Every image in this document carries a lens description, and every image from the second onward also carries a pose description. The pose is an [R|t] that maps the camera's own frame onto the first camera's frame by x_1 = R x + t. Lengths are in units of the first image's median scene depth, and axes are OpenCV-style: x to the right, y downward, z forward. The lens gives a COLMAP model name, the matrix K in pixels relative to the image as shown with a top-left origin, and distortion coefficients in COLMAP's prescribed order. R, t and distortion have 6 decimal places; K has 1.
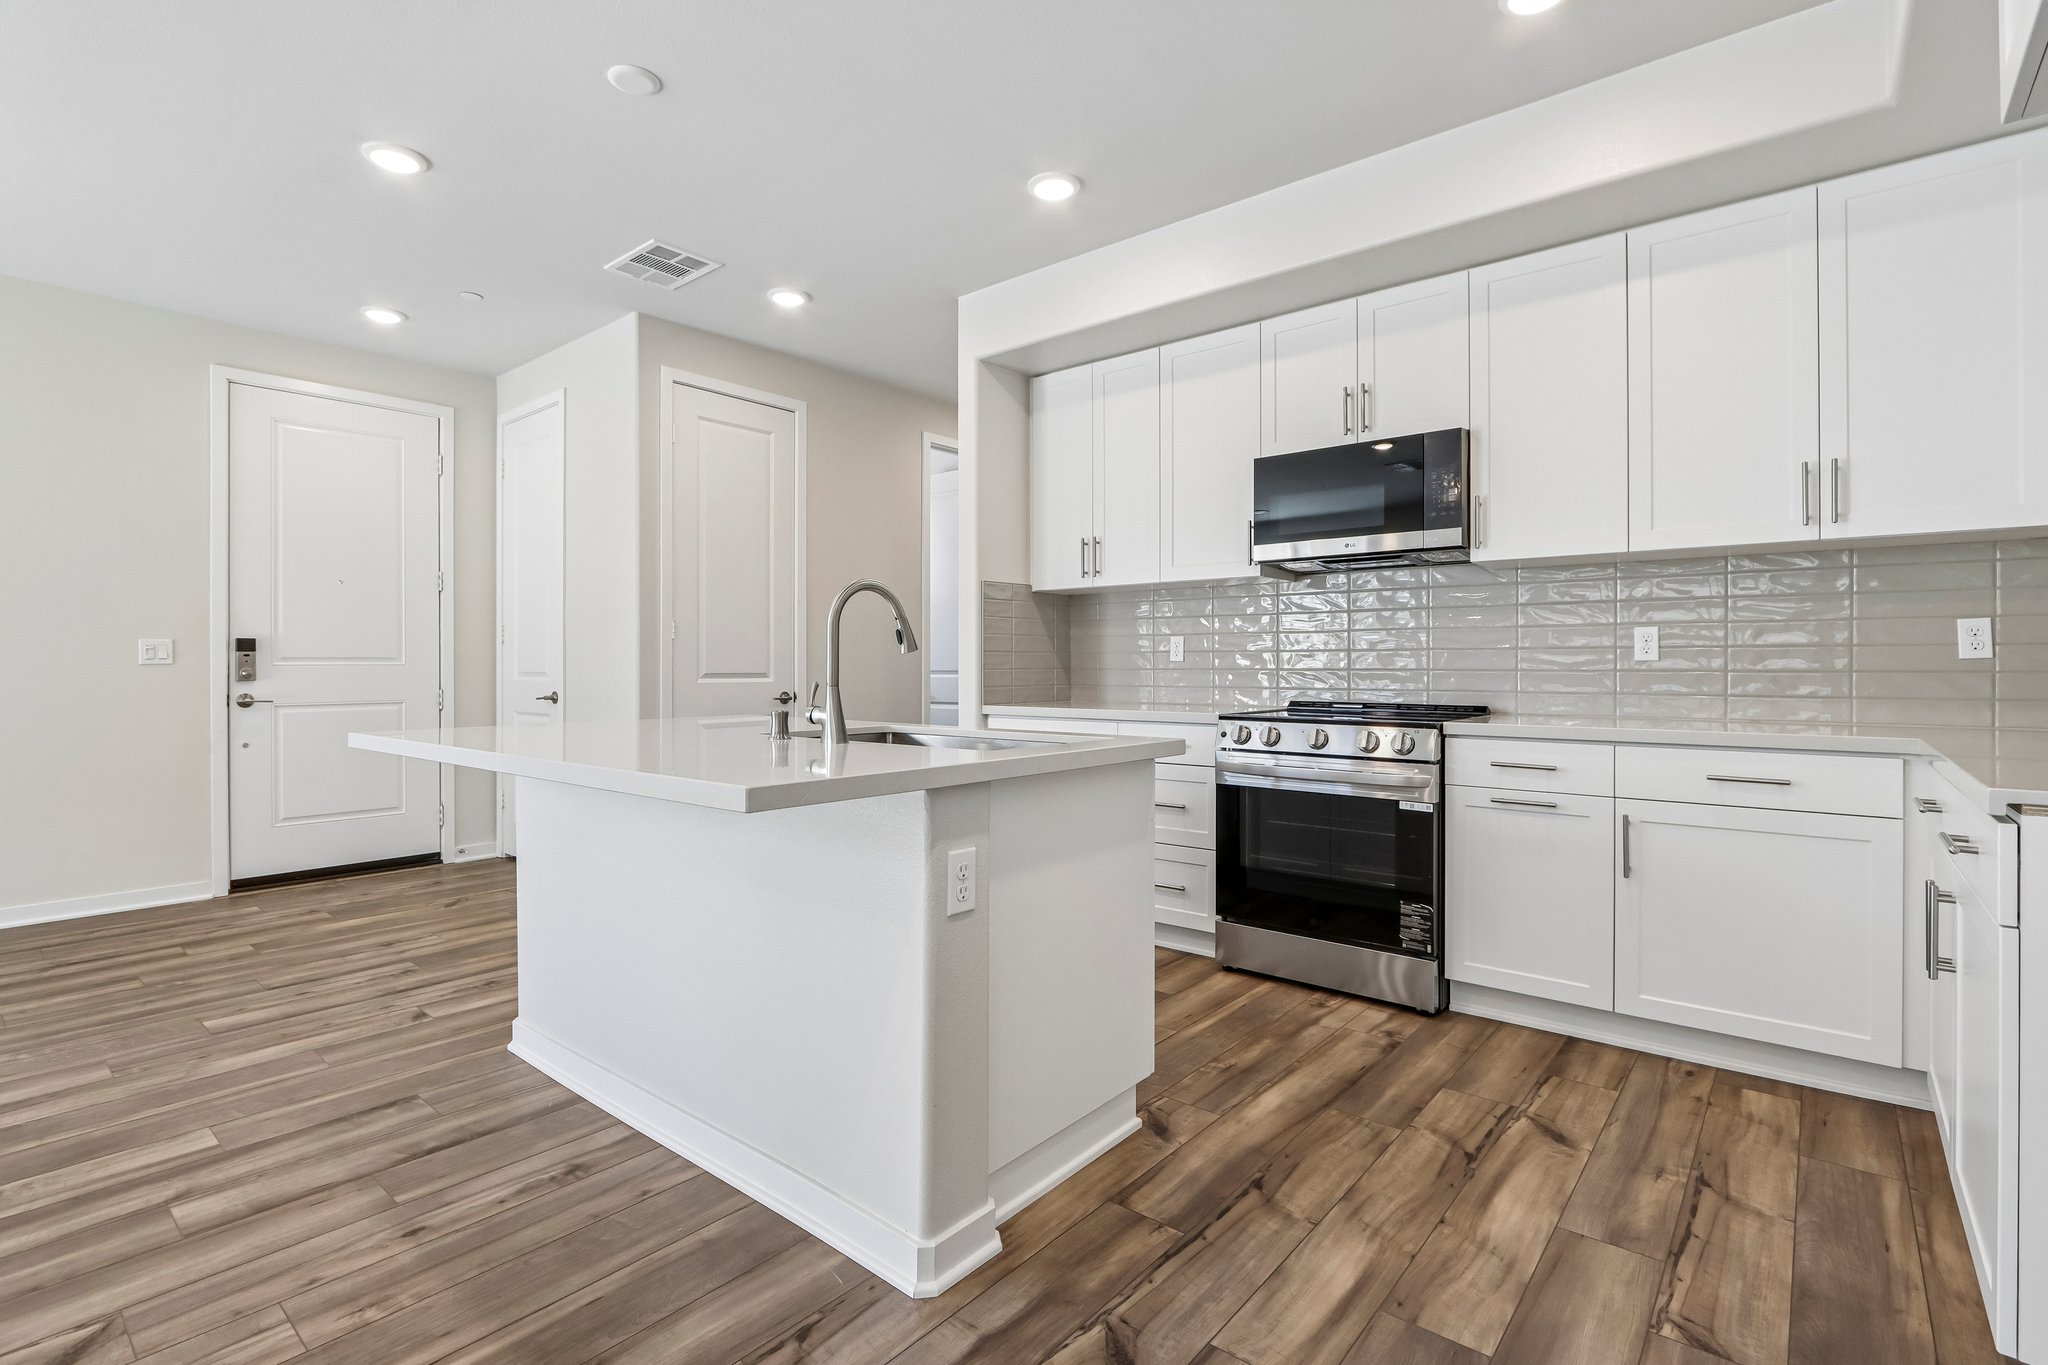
lens RADIAL K [[954.6, 0, 1022.5], [0, 954.6, 671.1], [0, 0, 1]] dist [-0.005089, 0.000603]
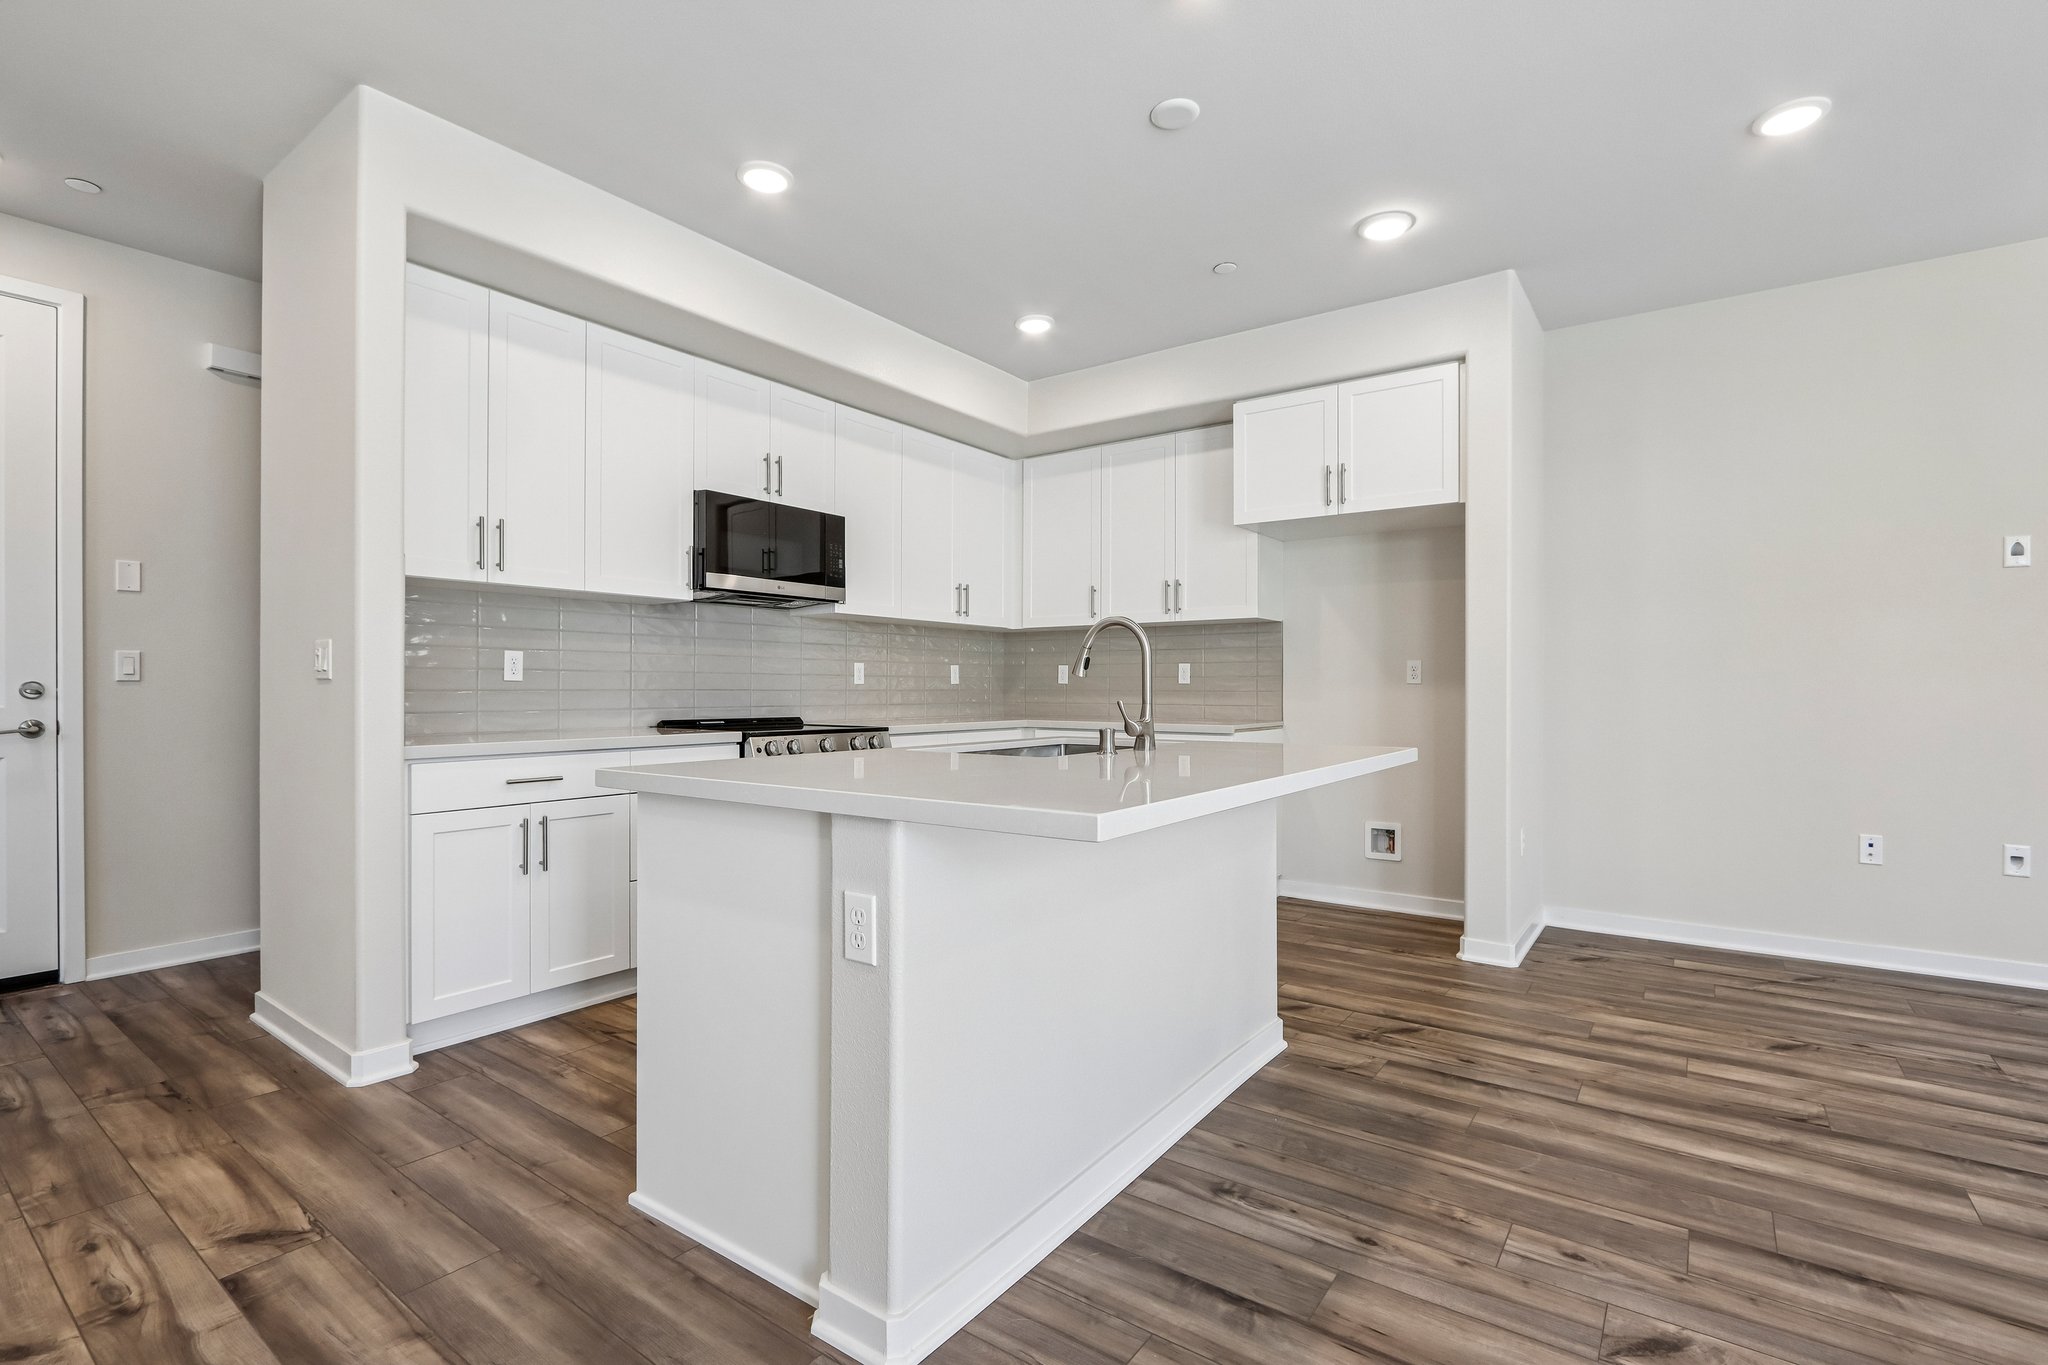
lens RADIAL K [[954.6, 0, 1003.4], [0, 954.6, 695.2], [0, 0, 1]] dist [-0.005089, 0.000603]
pose [[-0.063398, -0.008986, 0.997948, -1.475928], [0.003882, 0.999950, 0.009250, -0.008331], [-0.997981, 0.004461, -0.063360, 1.312233]]
